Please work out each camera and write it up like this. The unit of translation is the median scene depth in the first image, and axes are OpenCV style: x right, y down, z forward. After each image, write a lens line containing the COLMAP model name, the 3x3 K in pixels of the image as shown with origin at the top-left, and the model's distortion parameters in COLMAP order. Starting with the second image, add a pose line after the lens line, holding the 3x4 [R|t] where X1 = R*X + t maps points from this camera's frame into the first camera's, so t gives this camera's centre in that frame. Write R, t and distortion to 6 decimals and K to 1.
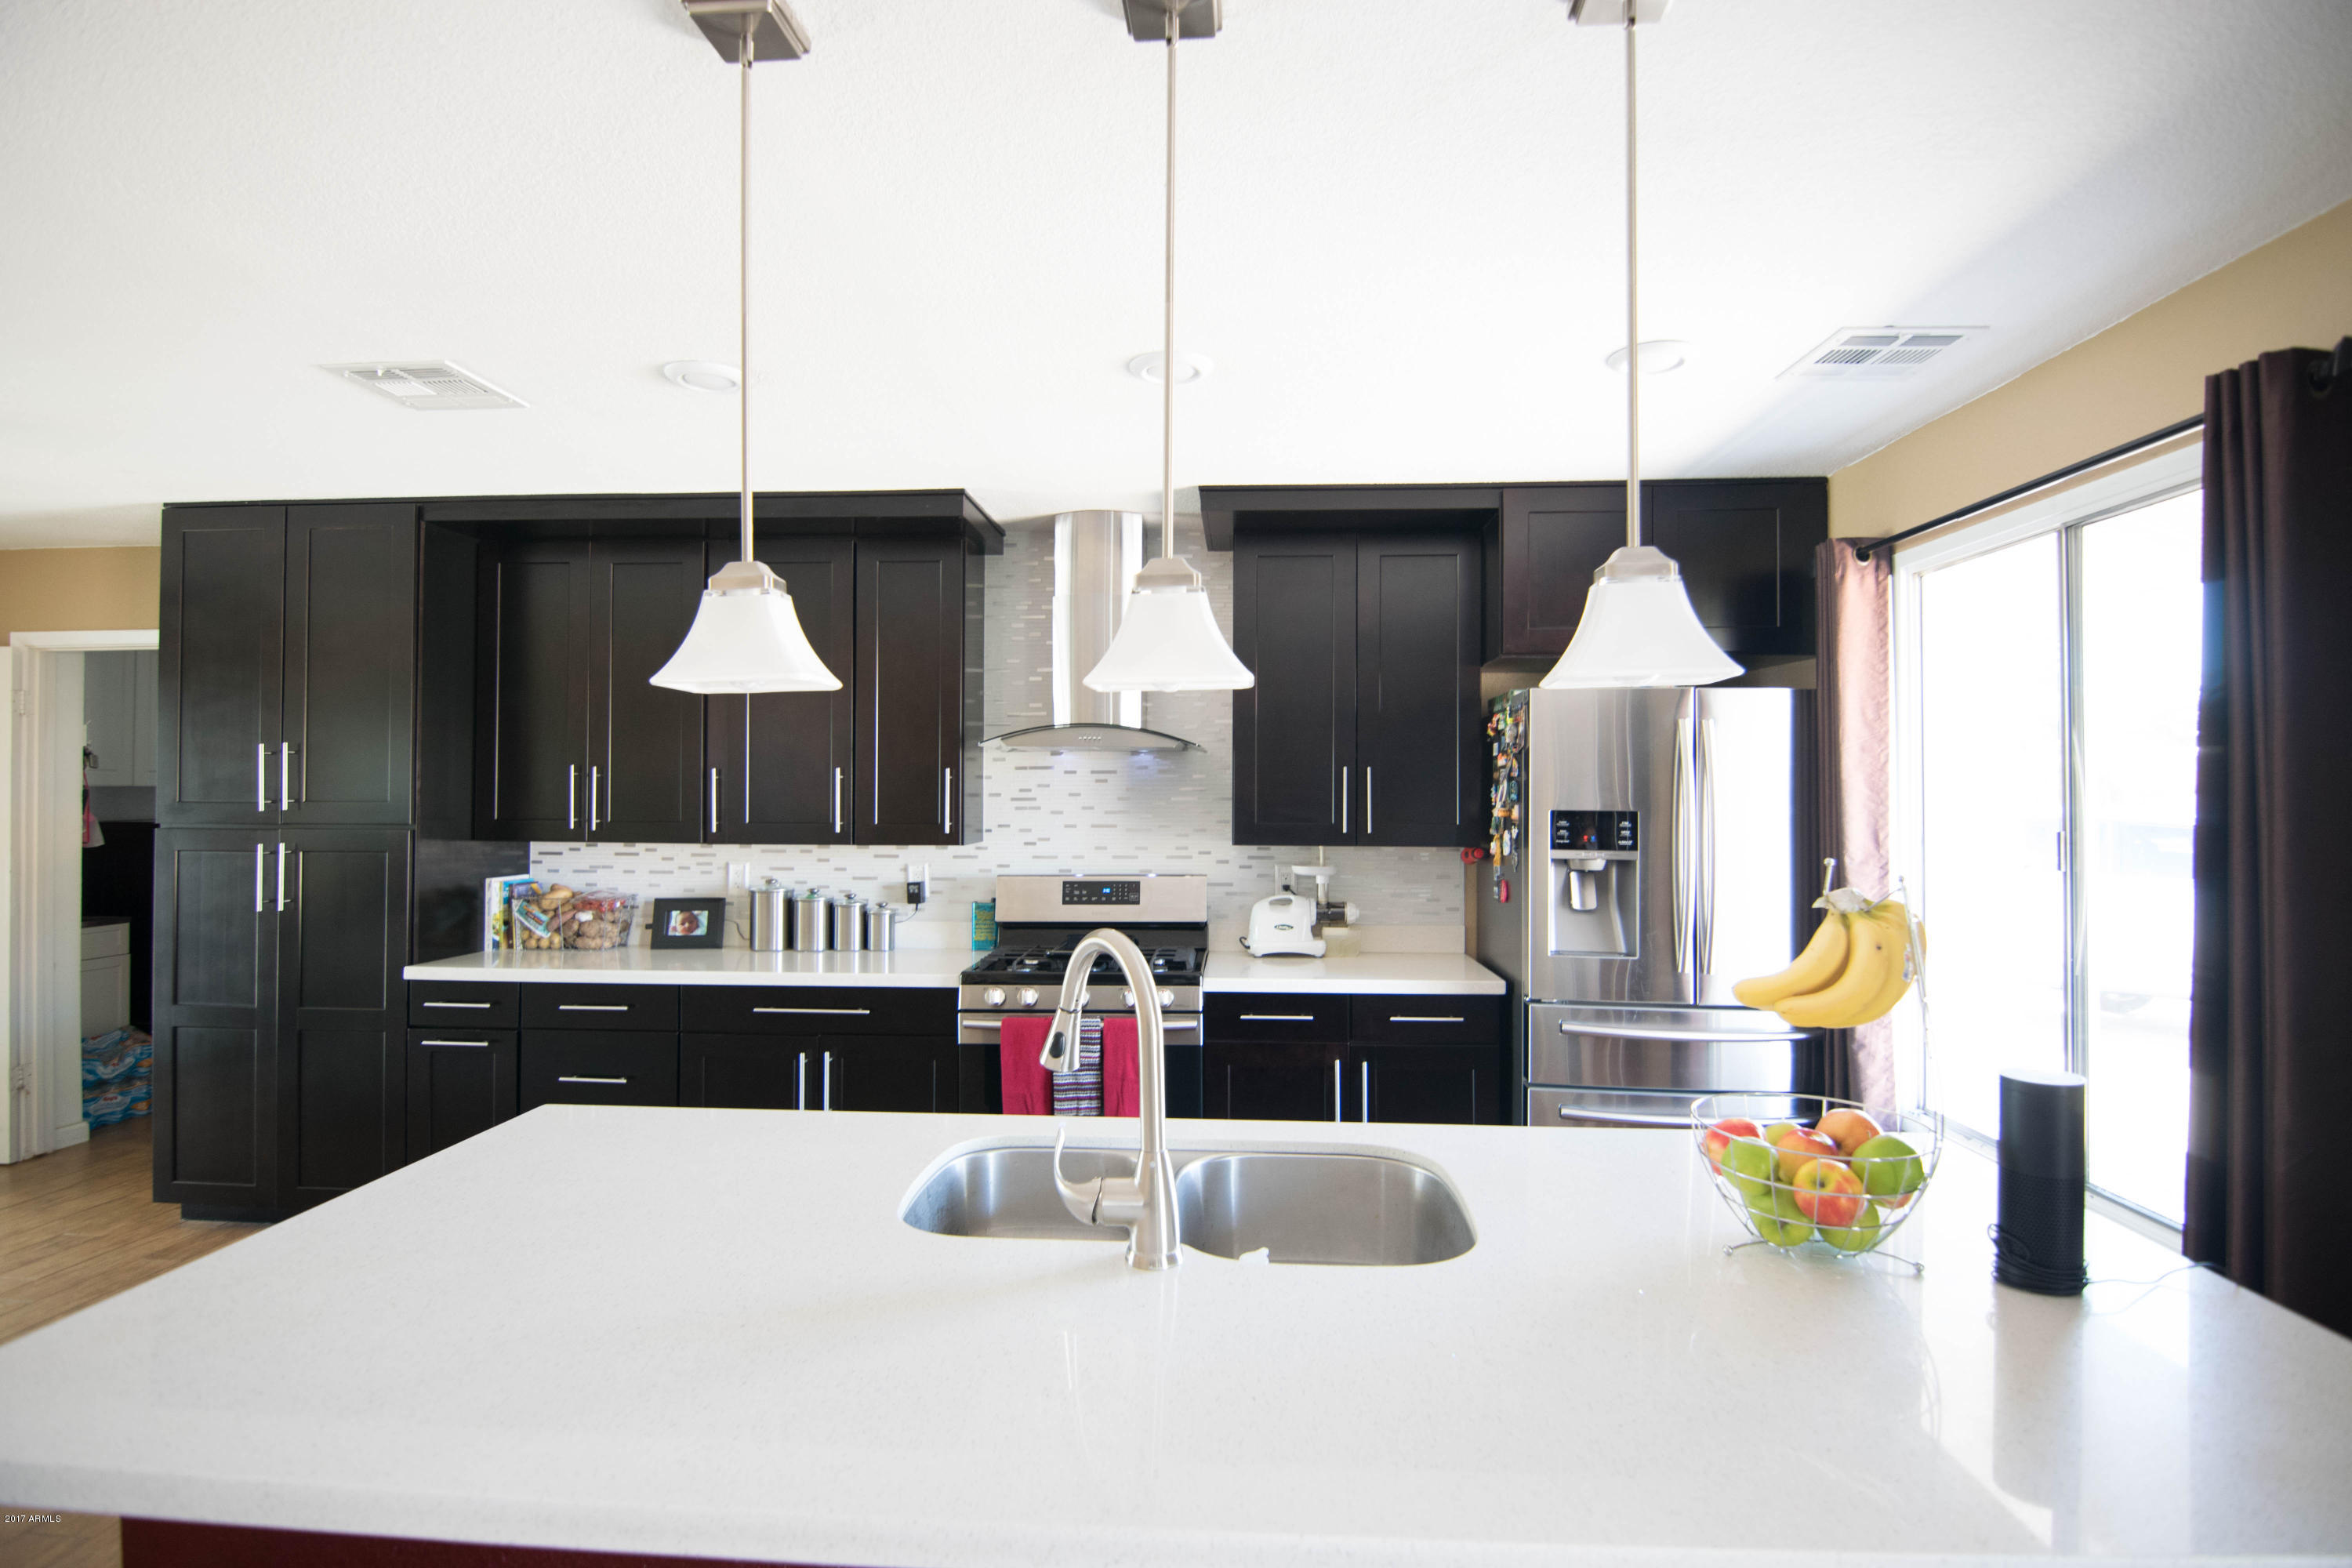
lens RADIAL K [[1147.1, 0, 1176.0], [0, 1147.1, 784.0], [0, 0, 1]] dist [-0.003414, -0.010241]
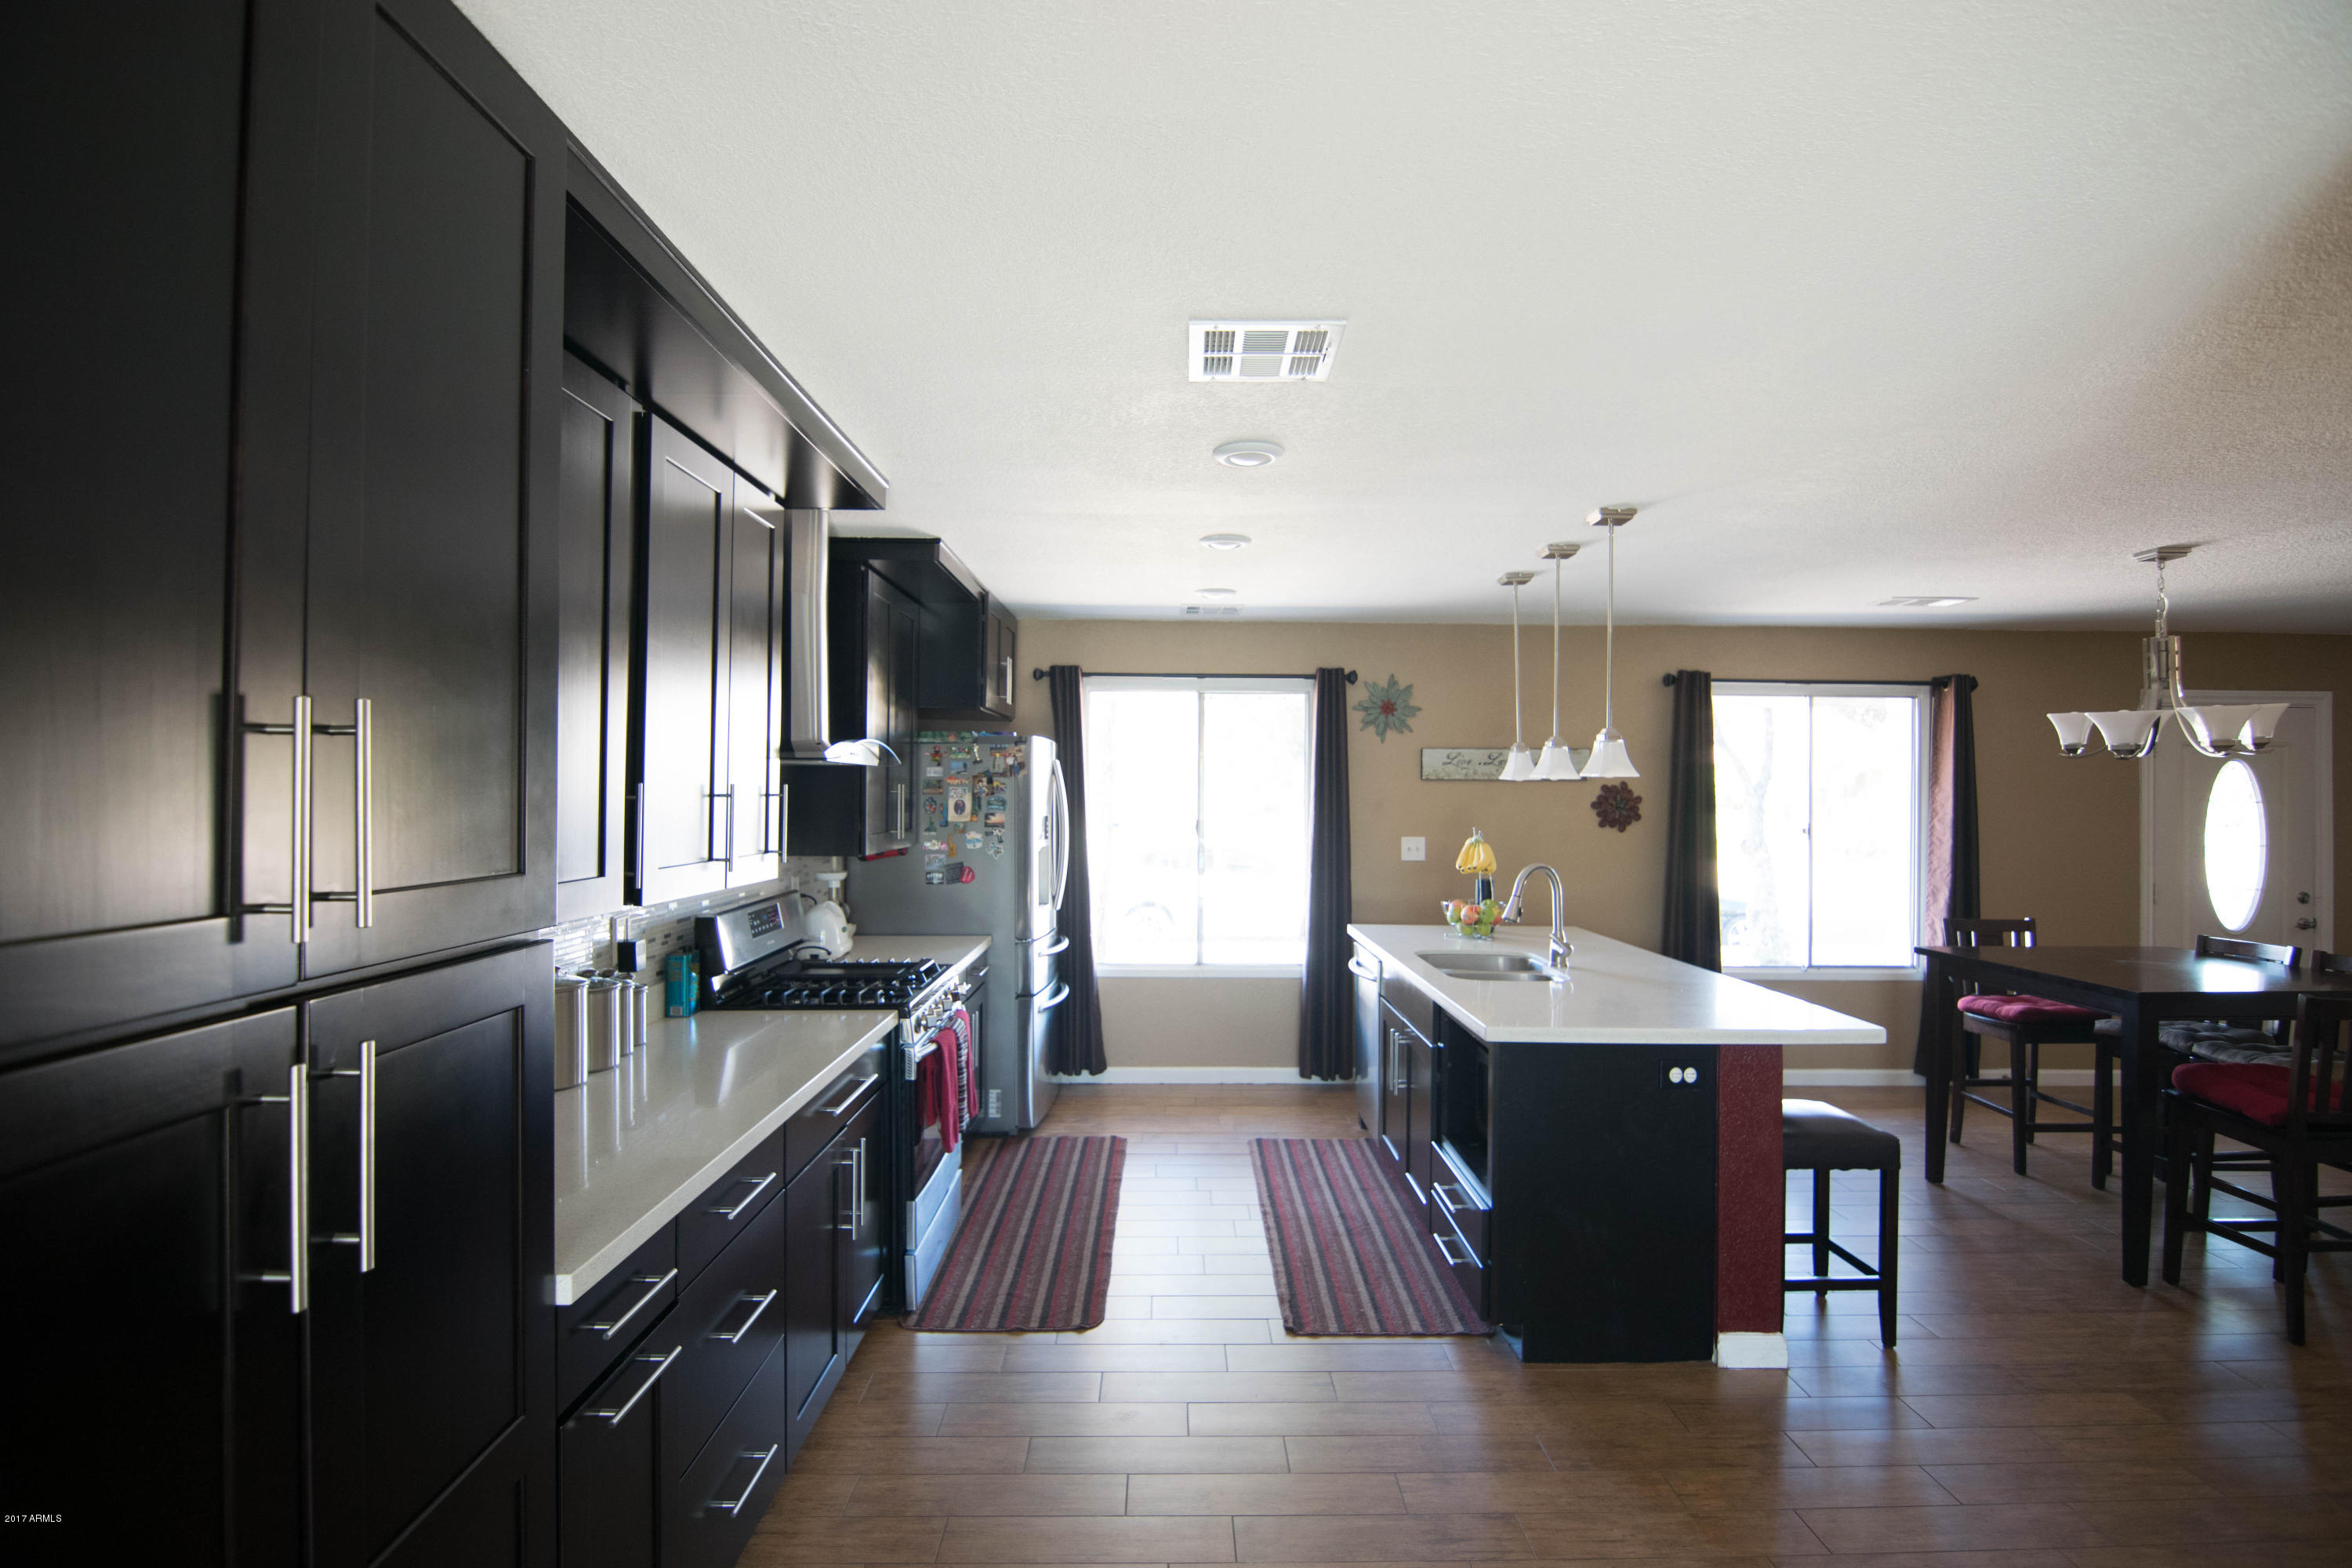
lens RADIAL K [[1101.1, 0, 1174.9], [0, 1101.1, 780.4], [0, 0, 1]] dist [-0.003807, -0.012098]
pose [[-0.062024, 0.005436, 0.998060, -0.977424], [-0.014990, 0.999867, -0.006377, -0.015346], [-0.997962, -0.015357, -0.061934, 0.753477]]
